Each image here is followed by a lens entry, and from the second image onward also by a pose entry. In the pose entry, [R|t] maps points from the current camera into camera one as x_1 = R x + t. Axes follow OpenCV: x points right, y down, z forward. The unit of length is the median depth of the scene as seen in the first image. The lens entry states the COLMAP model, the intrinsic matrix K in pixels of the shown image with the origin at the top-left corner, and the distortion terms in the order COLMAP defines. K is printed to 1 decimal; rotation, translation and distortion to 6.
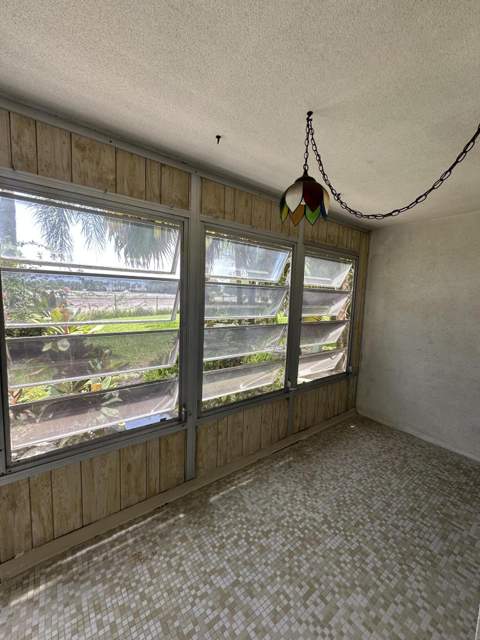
lens RADIAL K [[258.5, 0, 243.1], [0, 258.5, 319.8], [0, 0, 1]] dist [0.000747, -0.000333]
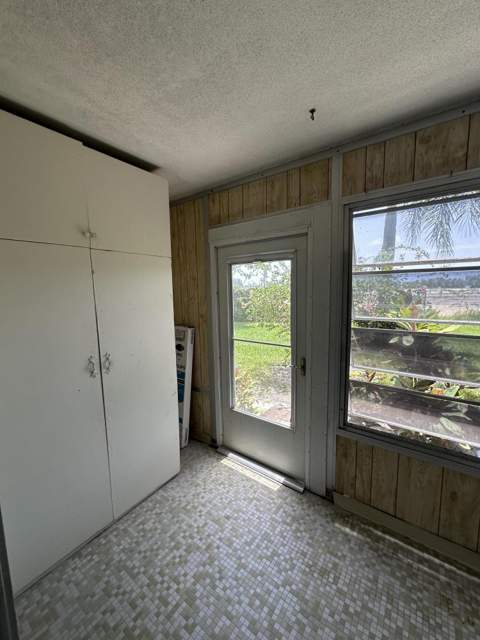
lens RADIAL K [[258.5, 0, 244.8], [0, 258.5, 319.2], [0, 0, 1]] dist [0.000747, -0.000333]
pose [[0.292173, 0.070555, -0.953759, 0.101635], [-0.069667, 0.996196, 0.052353, 0.002483], [0.953825, 0.051150, 0.295977, 0.062130]]
